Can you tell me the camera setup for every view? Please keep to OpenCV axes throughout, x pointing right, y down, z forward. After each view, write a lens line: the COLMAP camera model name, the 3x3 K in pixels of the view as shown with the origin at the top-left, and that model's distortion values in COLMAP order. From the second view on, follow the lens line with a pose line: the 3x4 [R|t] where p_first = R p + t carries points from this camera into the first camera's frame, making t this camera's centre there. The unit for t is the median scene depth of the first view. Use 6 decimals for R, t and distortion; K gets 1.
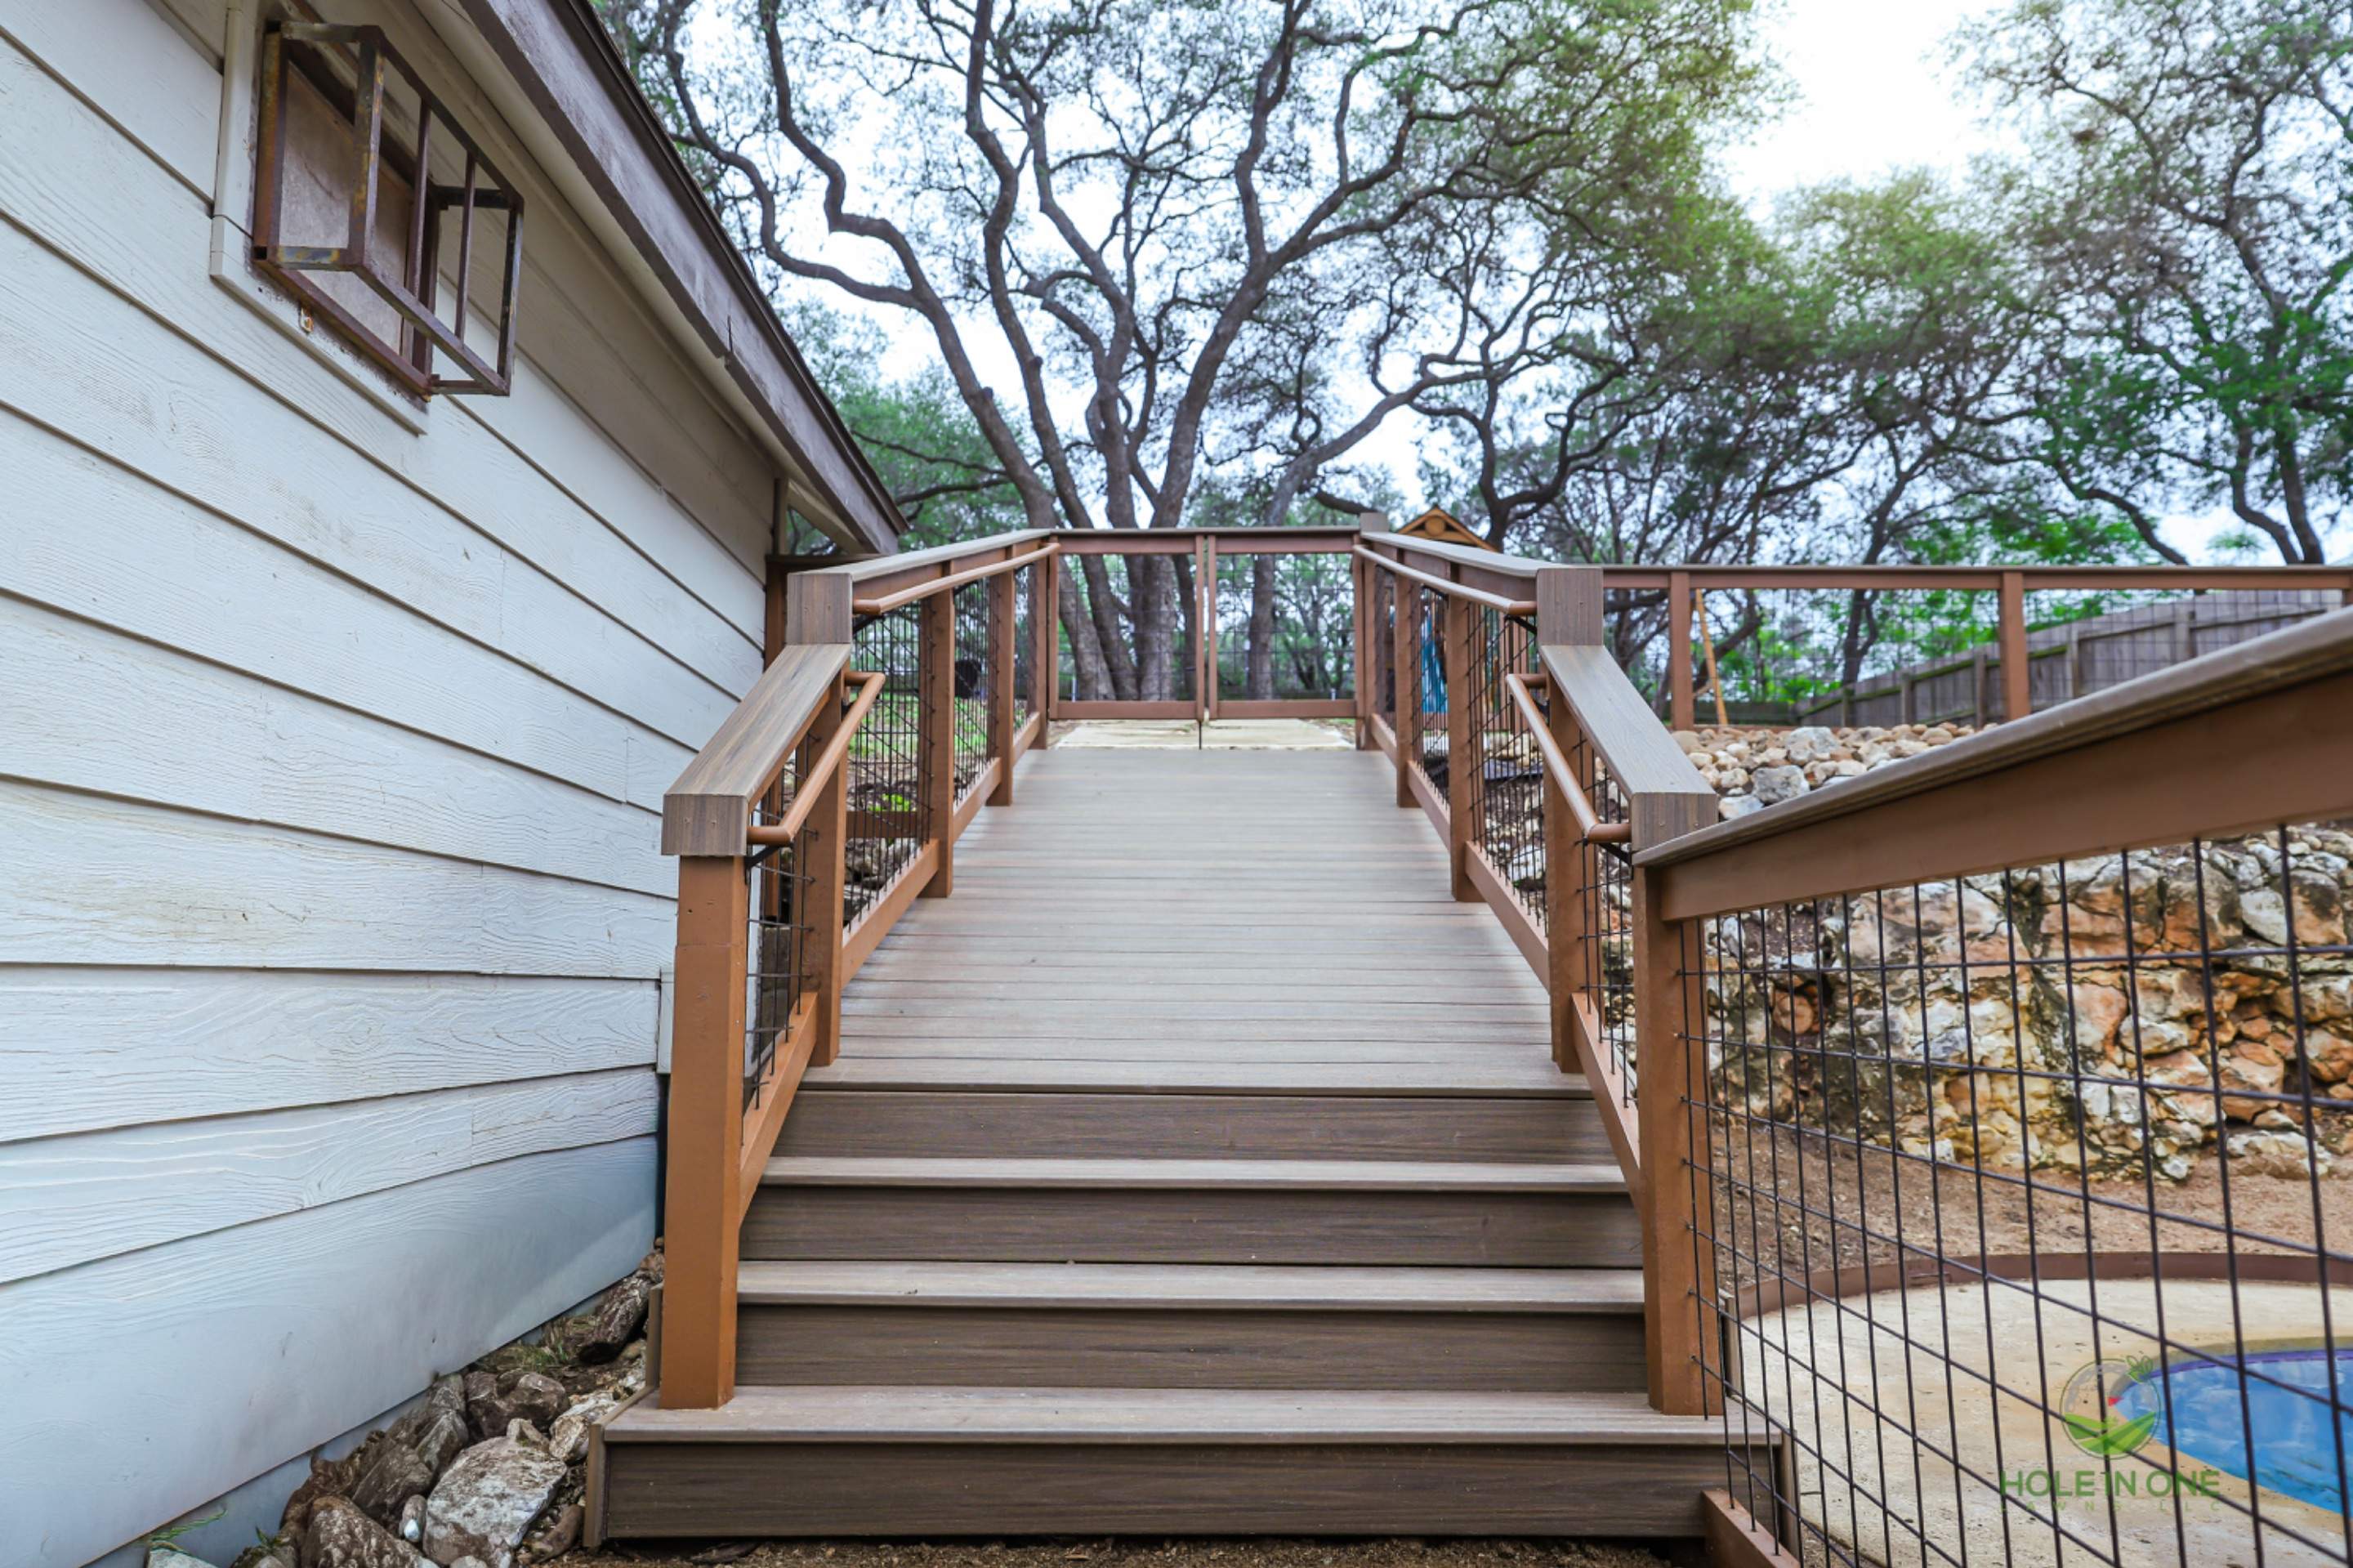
lens RADIAL K [[1655.4, 0, 1163.3], [0, 1655.4, 792.1], [0, 0, 1]] dist [0.050685, -0.005687]
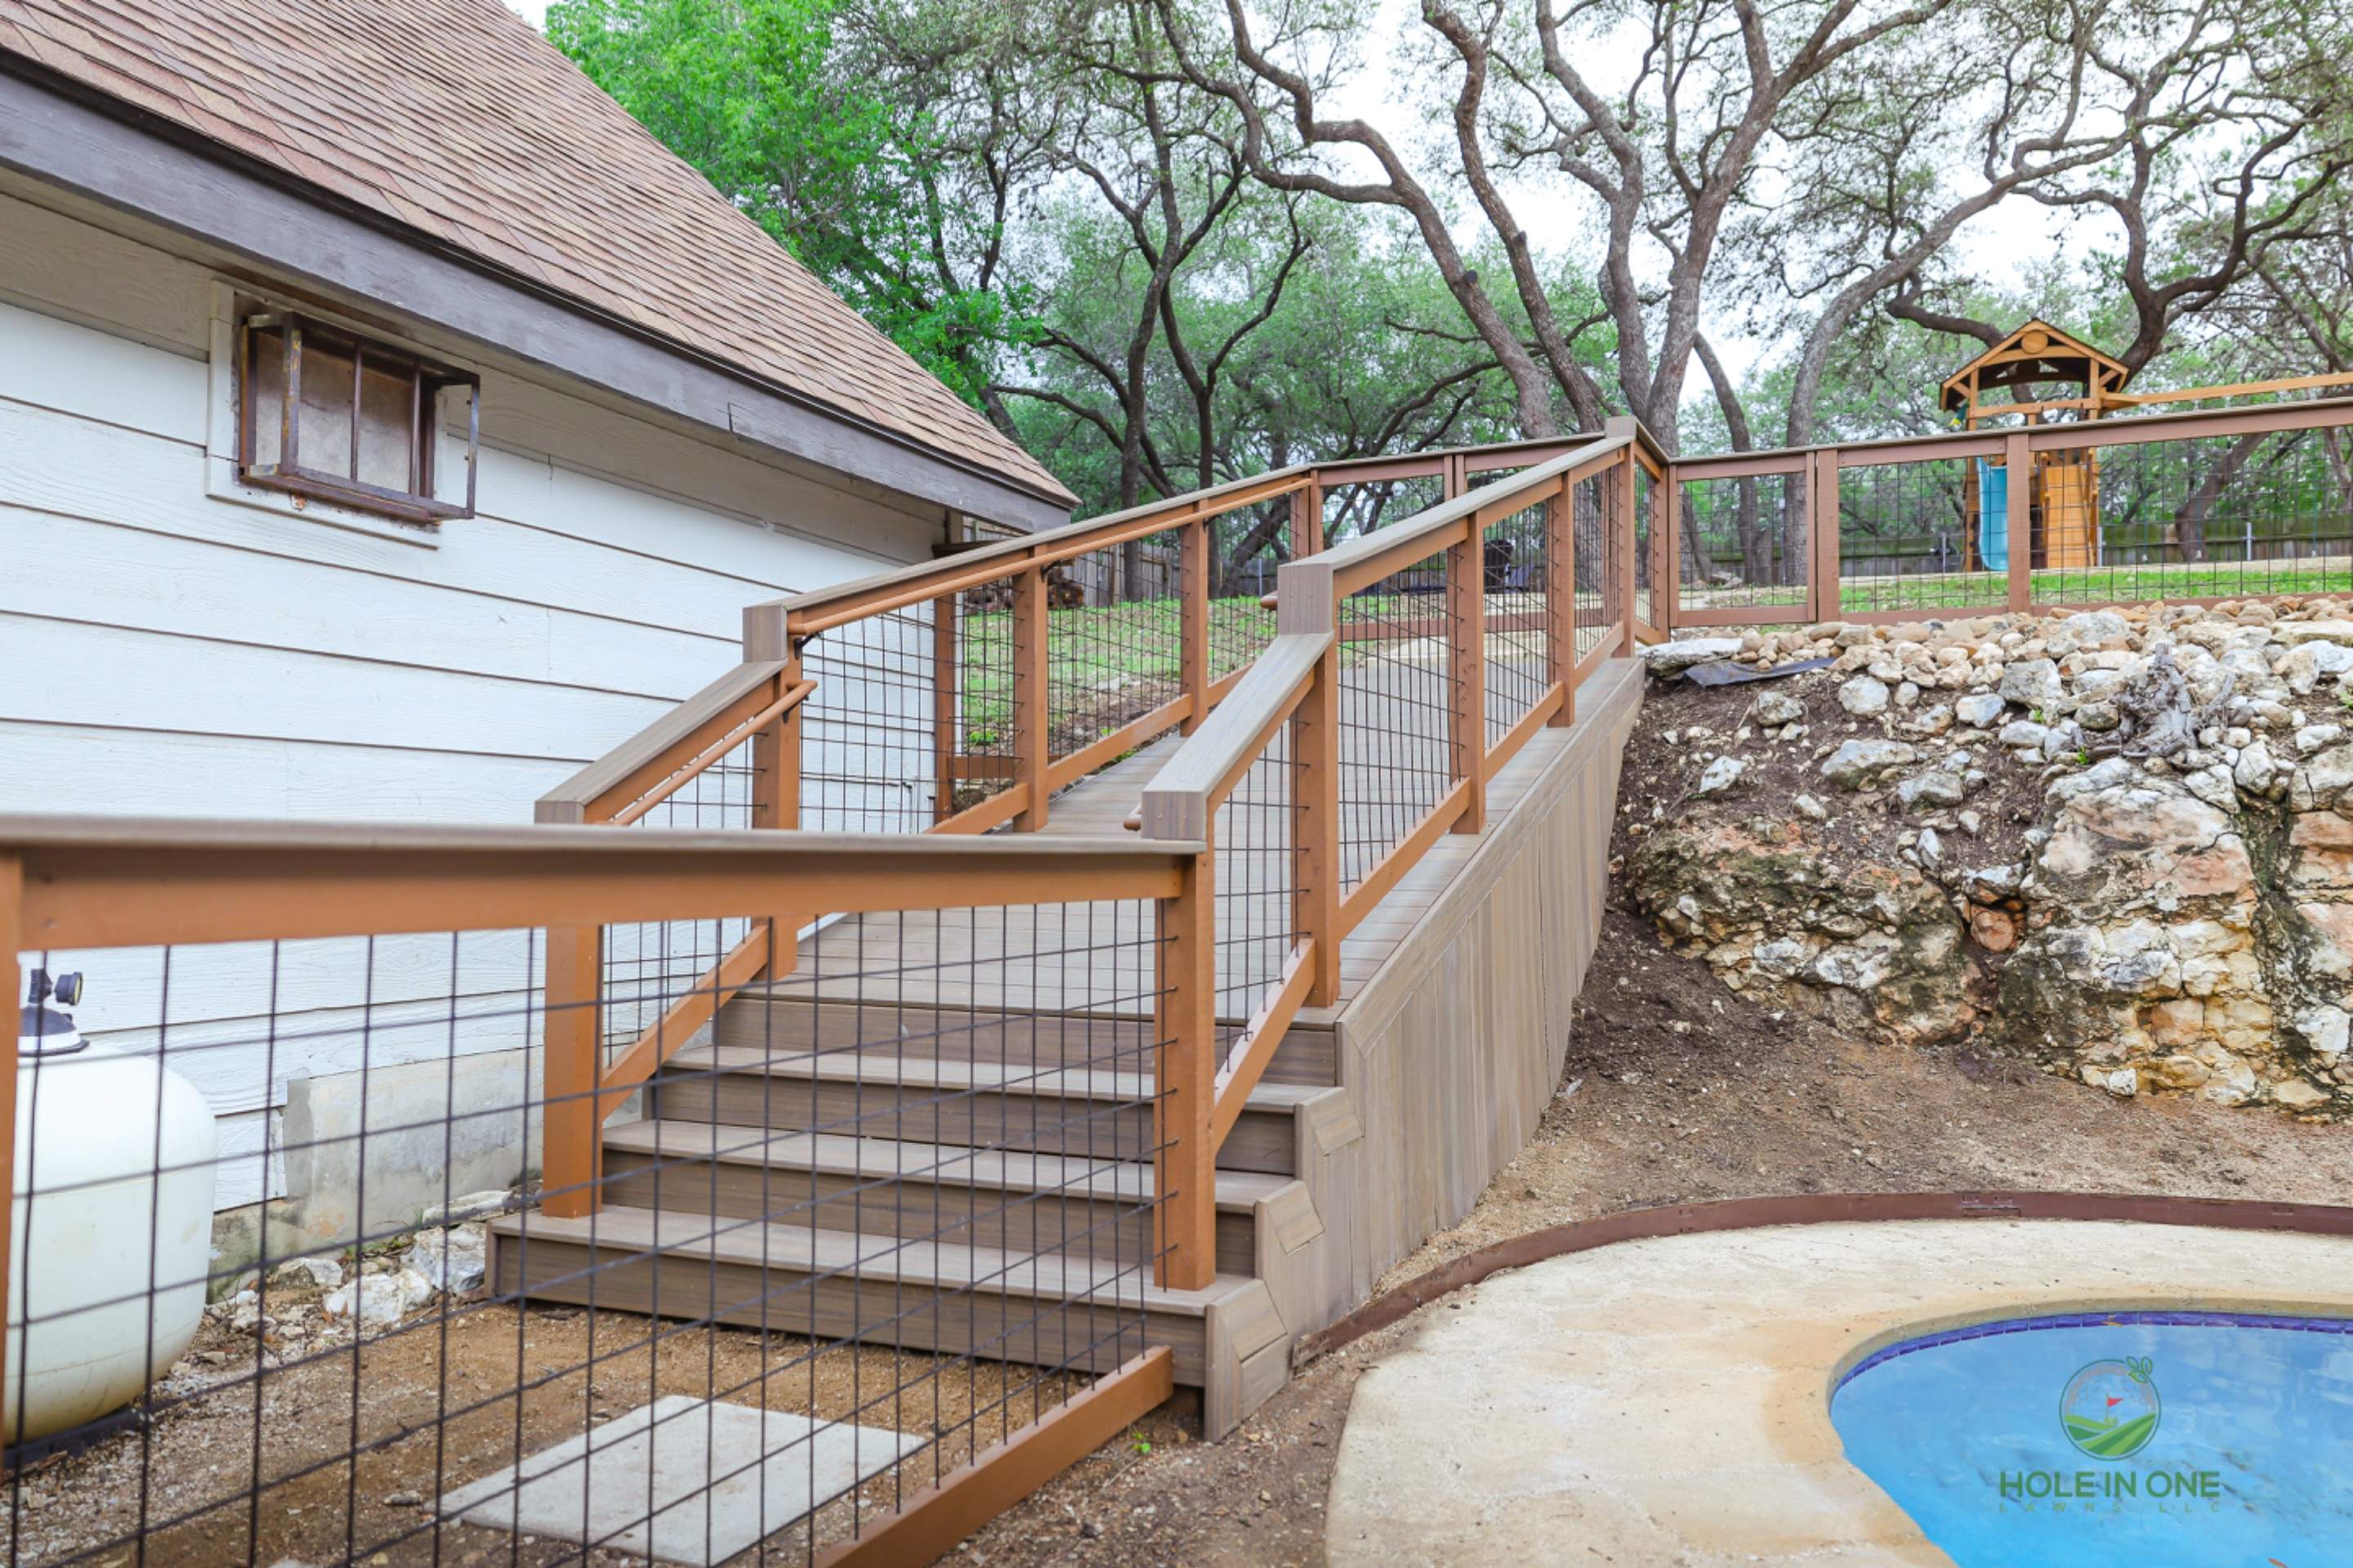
lens RADIAL K [[1655.4, 0, 1169.1], [0, 1655.4, 787.5], [0, 0, 1]] dist [0.050685, -0.005687]
pose [[0.919704, -0.016405, -0.392269, 0.120584], [0.047531, 0.996430, 0.069767, -0.013395], [0.389724, -0.082810, 0.917201, -0.016815]]
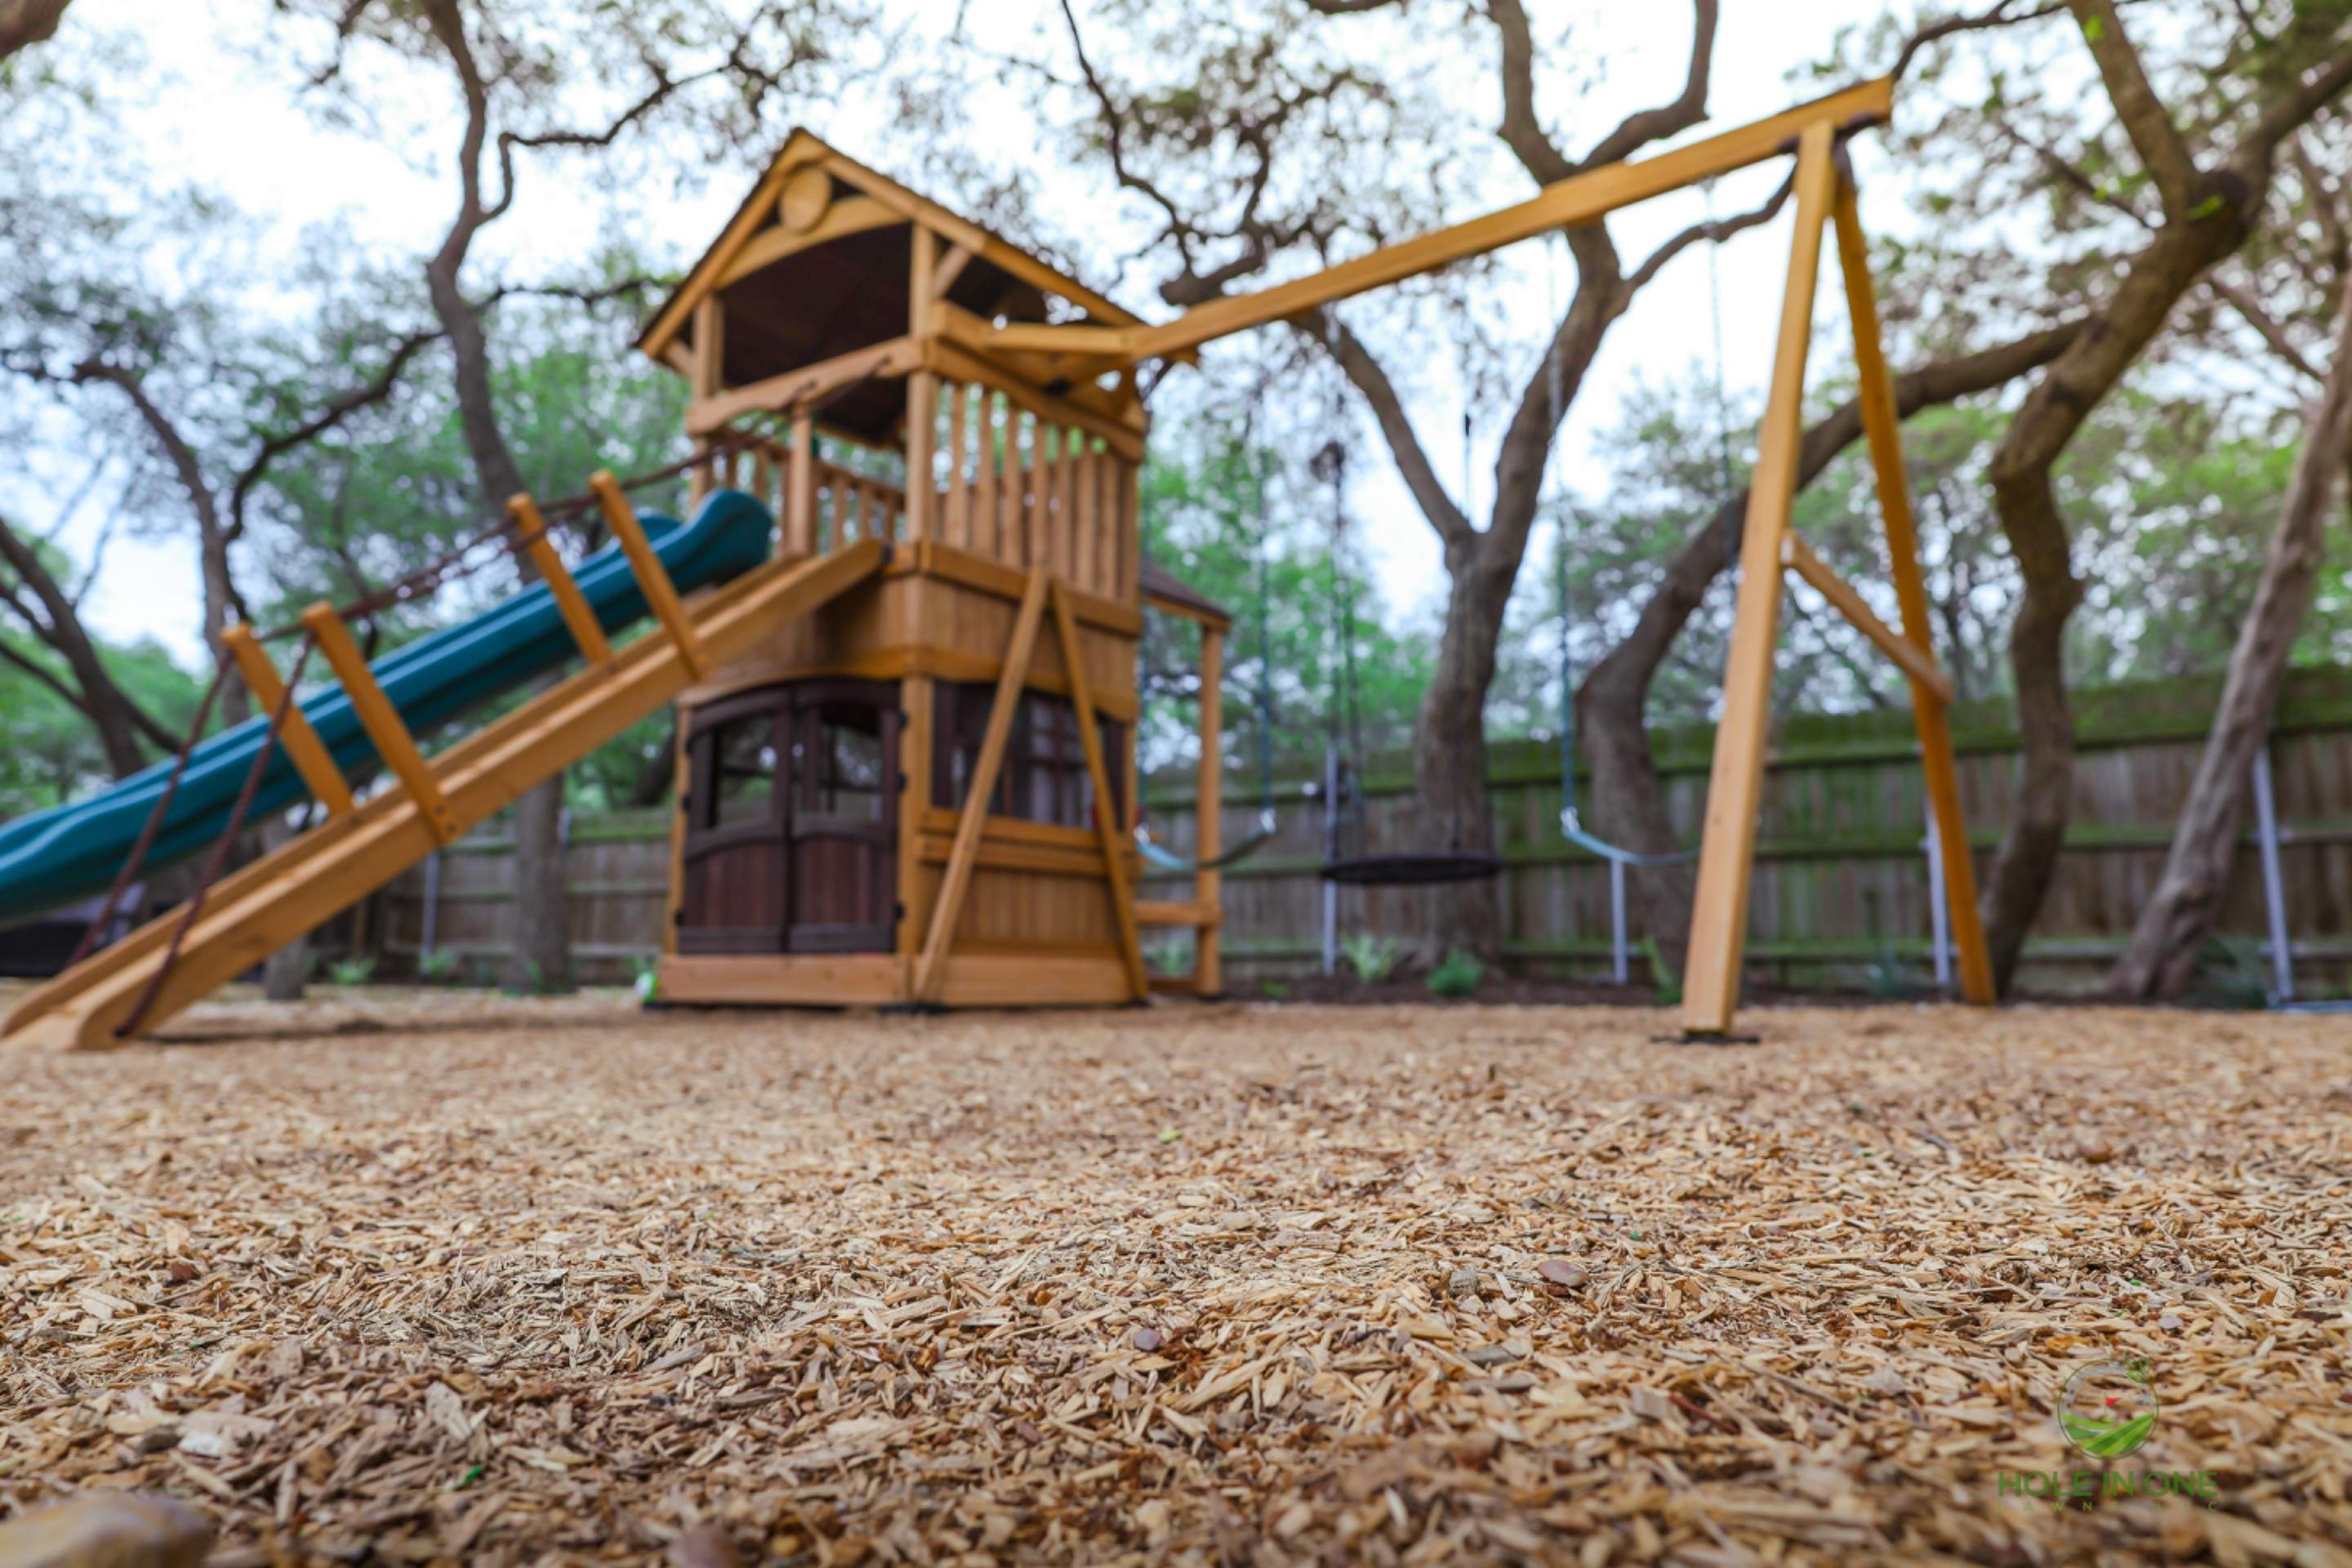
lens RADIAL K [[1577.2, 0, 1146.0], [0, 1577.2, 778.7], [0, 0, 1]] dist [0.040824, 0.008976]
pose [[0.830117, -0.102251, -0.548133, 0.486480], [0.065353, 0.994108, -0.086472, -0.042447], [0.553746, 0.035960, 0.831909, 1.100545]]
